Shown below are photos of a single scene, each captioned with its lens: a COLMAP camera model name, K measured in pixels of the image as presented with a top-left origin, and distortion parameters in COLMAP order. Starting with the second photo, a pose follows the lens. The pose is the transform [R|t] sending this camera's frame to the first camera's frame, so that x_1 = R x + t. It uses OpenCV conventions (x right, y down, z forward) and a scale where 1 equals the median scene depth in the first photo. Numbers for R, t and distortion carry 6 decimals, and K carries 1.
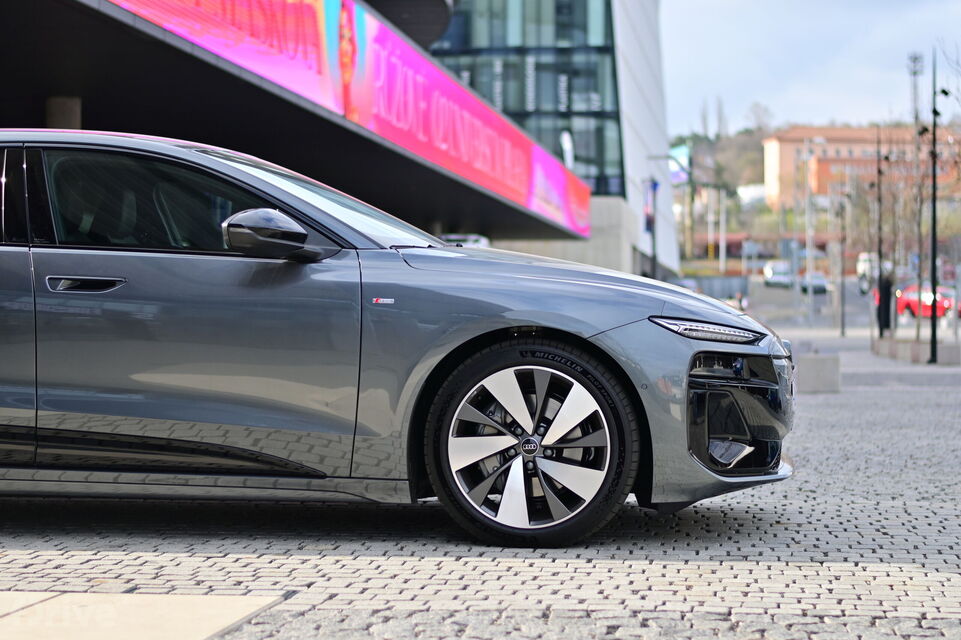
lens RADIAL K [[2191.4, 0, 481.4], [0, 2191.4, 320.0], [0, 0, 1]] dist [-0.092486, 0.000000]
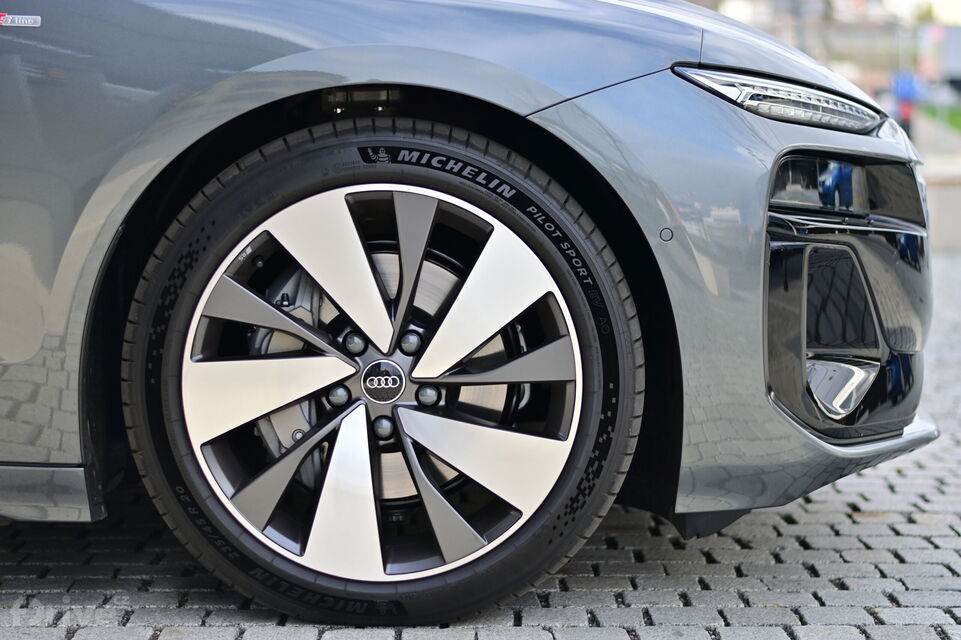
lens RADIAL K [[2191.4, 0, 478.8], [0, 2191.4, 323.6], [0, 0, 1]] dist [-0.092486, 0.000000]
pose [[0.989193, -0.010242, 0.146260, -0.019938], [-0.002061, 0.996487, 0.083720, 0.012669], [-0.146603, -0.083117, 0.985697, 0.595378]]
